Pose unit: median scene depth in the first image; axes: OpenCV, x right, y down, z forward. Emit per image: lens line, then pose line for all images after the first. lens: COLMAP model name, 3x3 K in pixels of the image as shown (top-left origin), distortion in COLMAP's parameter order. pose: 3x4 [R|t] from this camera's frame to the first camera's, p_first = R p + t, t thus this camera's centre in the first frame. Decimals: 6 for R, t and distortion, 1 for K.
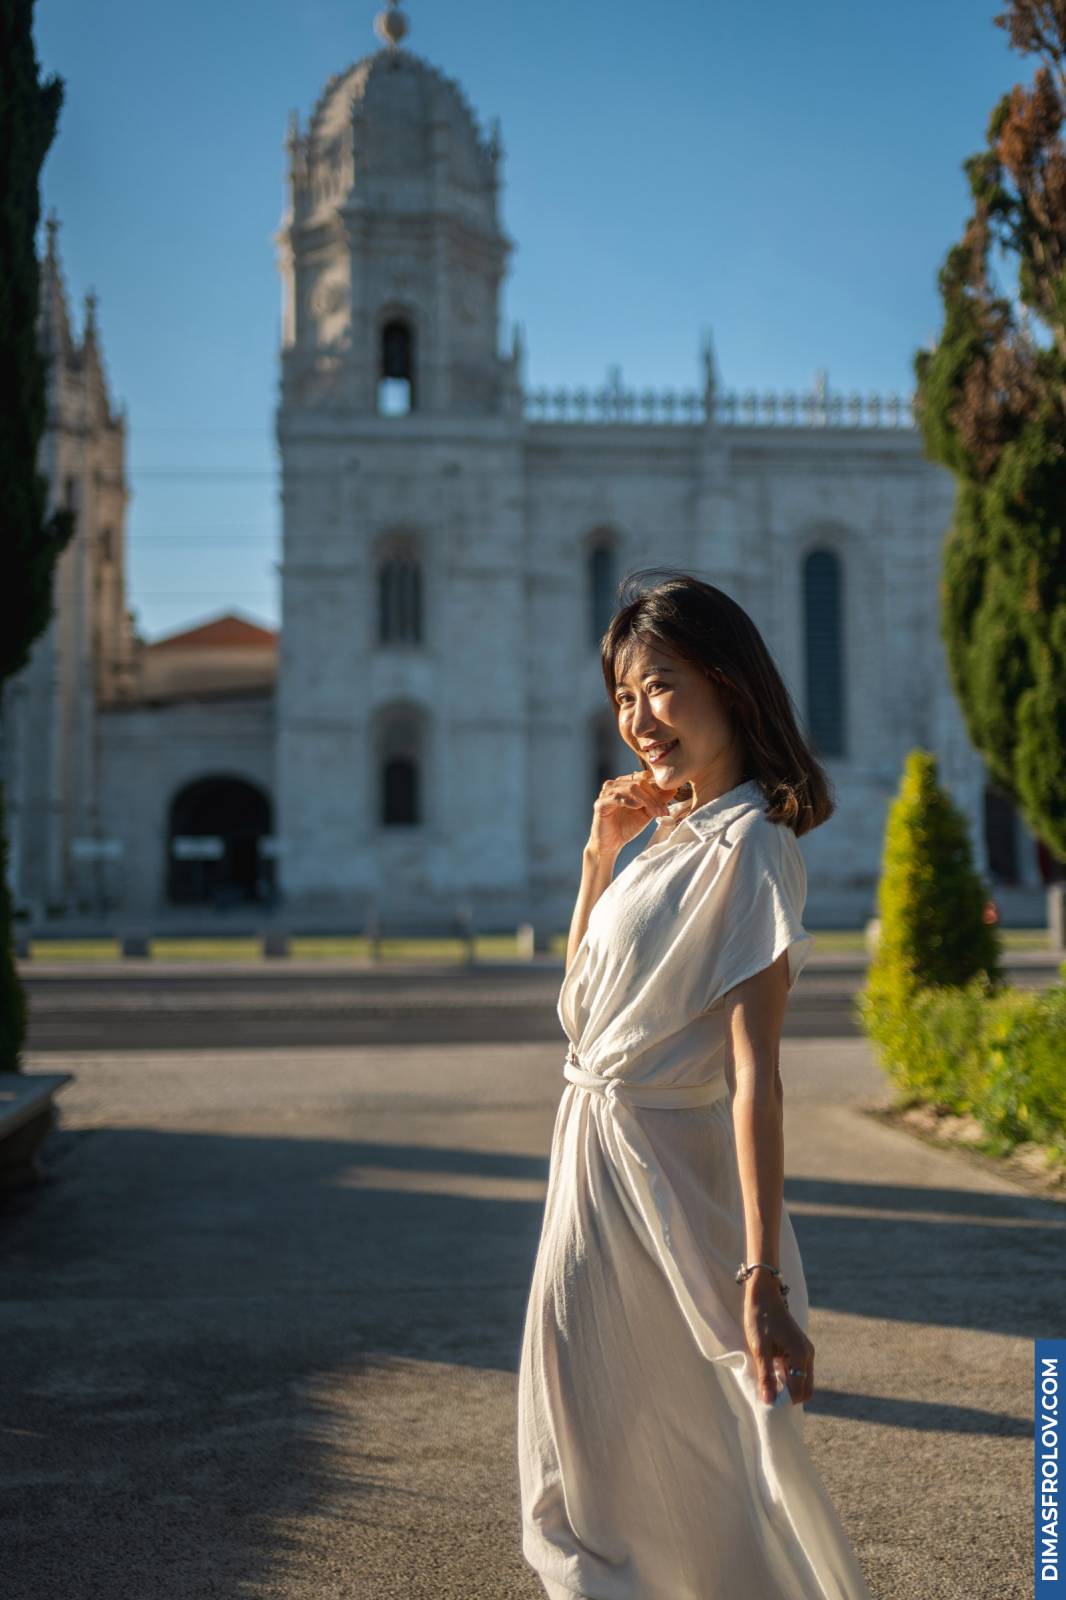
lens RADIAL K [[1707.5, 0, 541.1], [0, 1707.5, 792.0], [0, 0, 1]] dist [-0.008898, 0.006846]
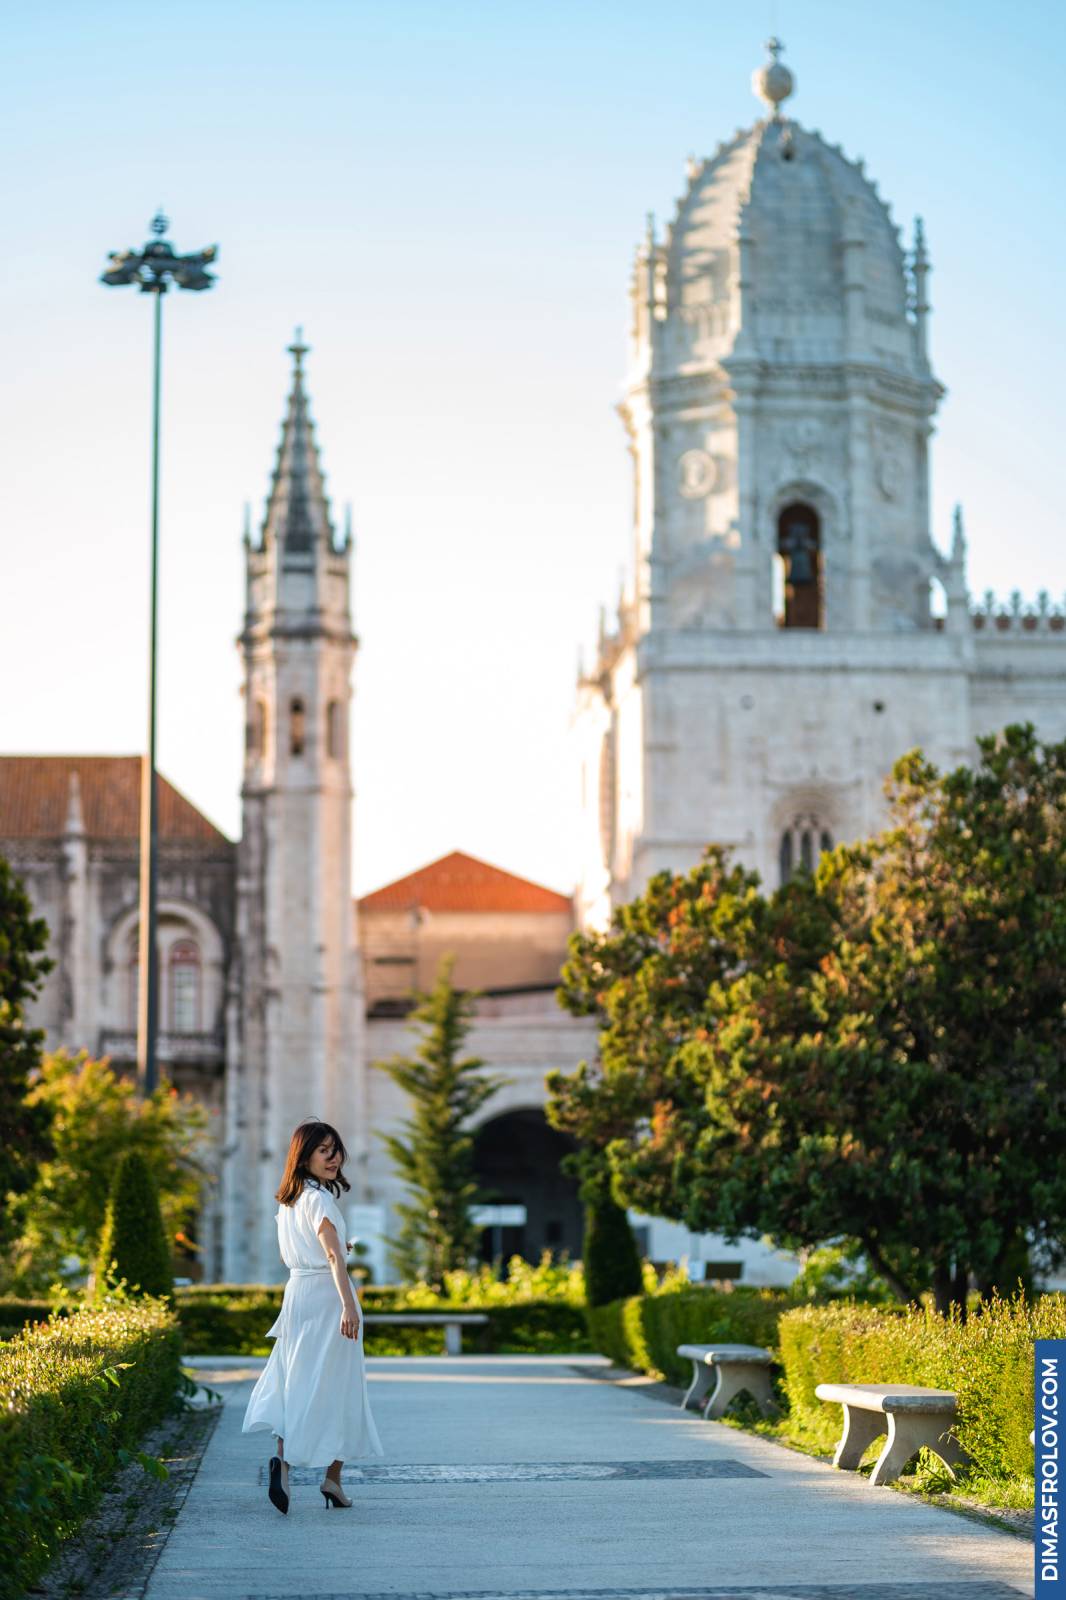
lens RADIAL K [[4142.9, 0, 533.0], [0, 4142.9, 800.0], [0, 0, 1]] dist [0.091230, -1.233715]
pose [[0.999875, 0.003626, -0.015417, -1.154097], [-0.004642, 0.997781, -0.066417, -0.176852], [0.015142, 0.066480, 0.997673, -5.388837]]
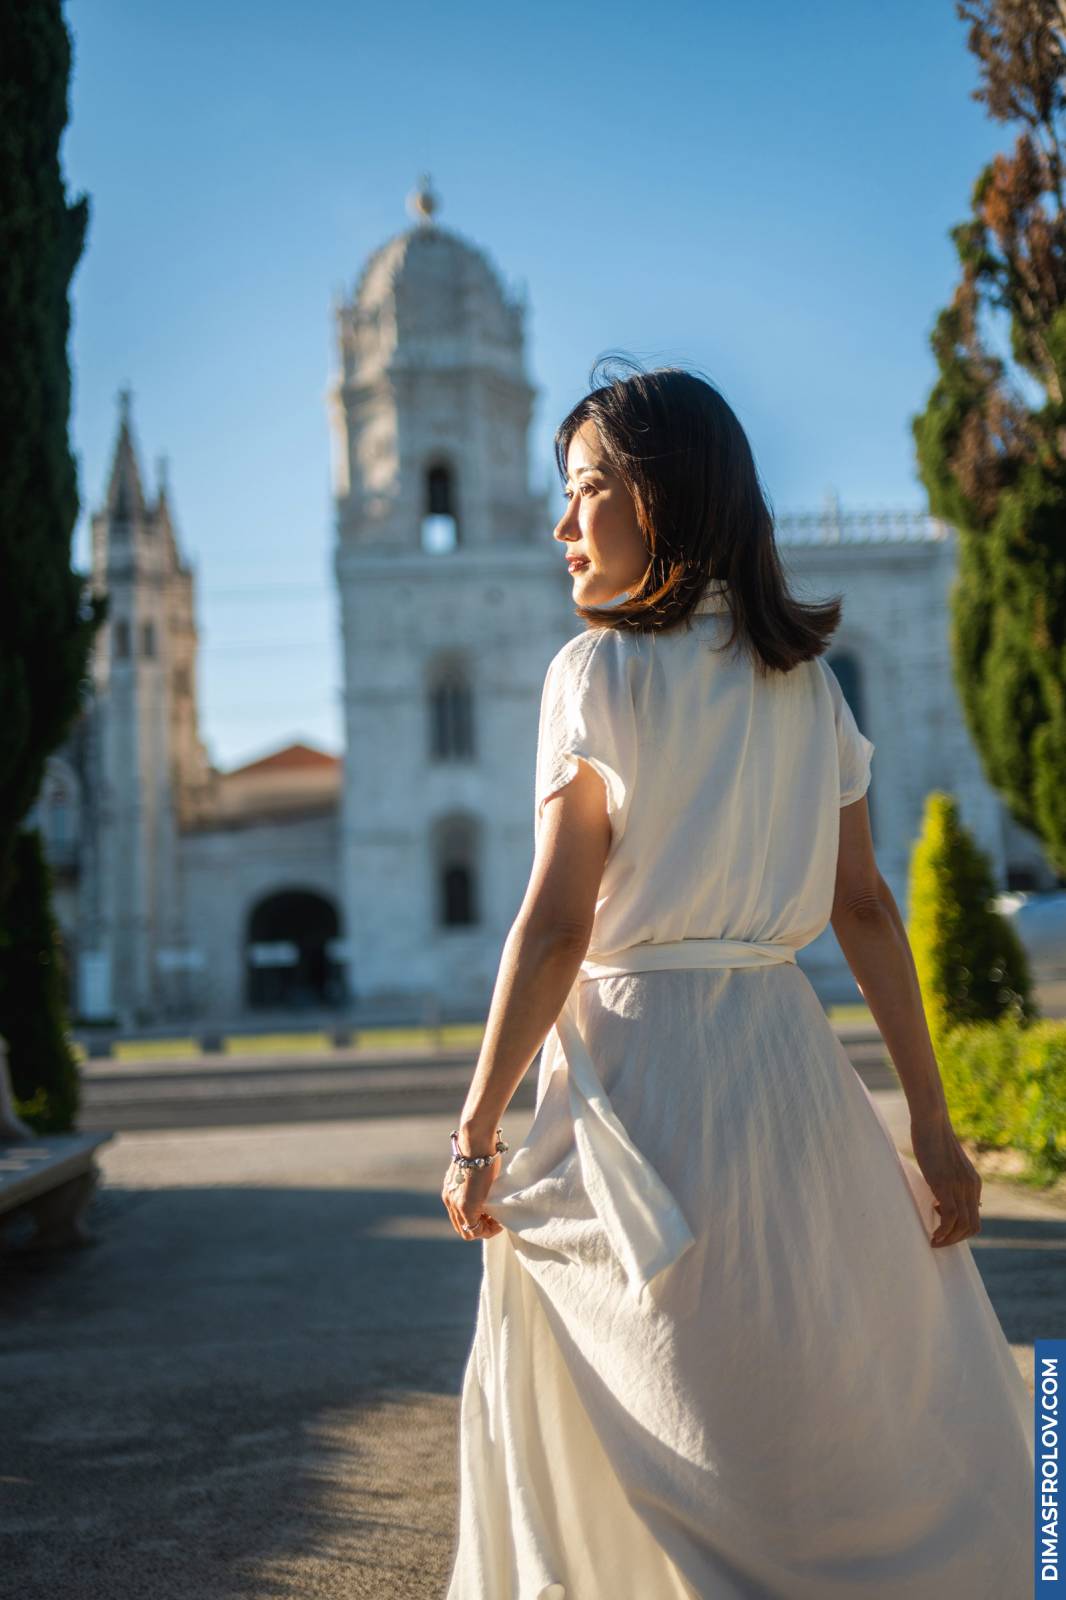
lens RADIAL K [[1574.4, 0, 533.0], [0, 1574.4, 800.0], [0, 0, 1]] dist [-0.010278, 0.002119]
pose [[0.998403, -0.044345, -0.035011, 0.012294], [0.042079, 0.997127, -0.062991, 0.029429], [0.037703, 0.061417, 0.997400, 0.053661]]
